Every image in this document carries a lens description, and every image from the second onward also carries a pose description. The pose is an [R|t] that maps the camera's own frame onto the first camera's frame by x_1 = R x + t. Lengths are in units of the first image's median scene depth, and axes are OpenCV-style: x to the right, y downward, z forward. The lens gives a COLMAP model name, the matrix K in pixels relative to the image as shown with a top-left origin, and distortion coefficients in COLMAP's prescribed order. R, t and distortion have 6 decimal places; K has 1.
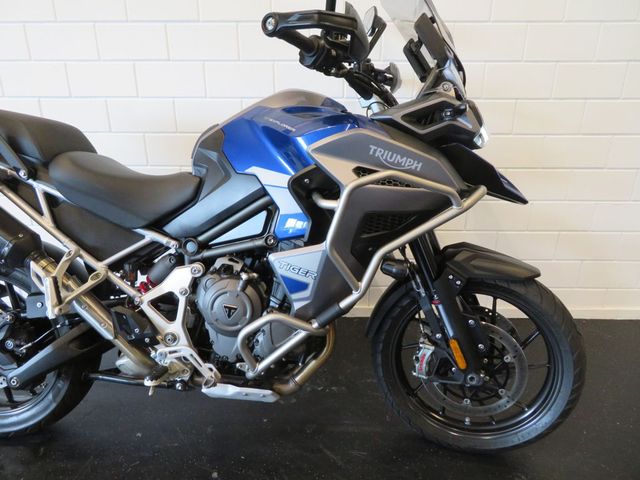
lens RADIAL K [[458.6, 0, 320.0], [0, 458.6, 240.0], [0, 0, 1]] dist [-0.006919, -0.000151]
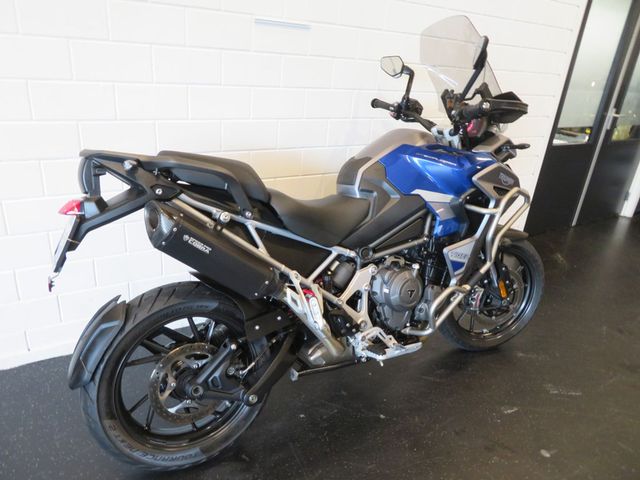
lens RADIAL K [[458.6, 0, 320.0], [0, 458.6, 240.0], [0, 0, 1]] dist [-0.006919, -0.000151]
pose [[0.829579, -0.154817, 0.536498, -1.092998], [0.118973, 0.987740, 0.101066, -0.171132], [-0.545568, -0.020013, 0.837828, -0.026111]]
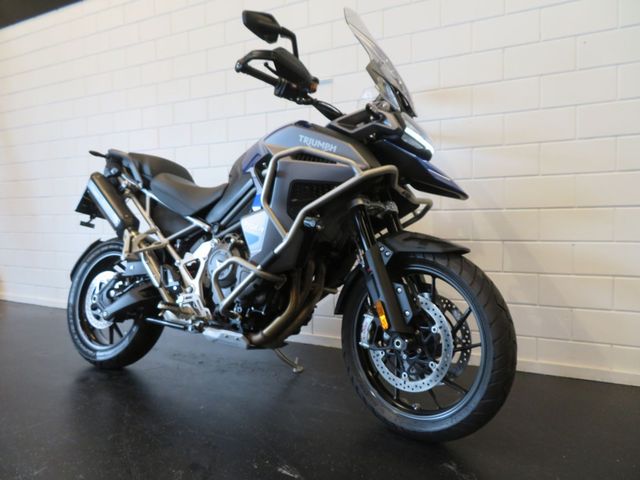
lens RADIAL K [[458.6, 0, 320.0], [0, 458.6, 240.0], [0, 0, 1]] dist [-0.006919, -0.000151]
pose [[0.898422, 0.008289, -0.439055, 0.646150], [-0.140562, 0.952647, -0.269642, 0.391636], [0.416030, 0.303966, 0.857044, -0.083211]]
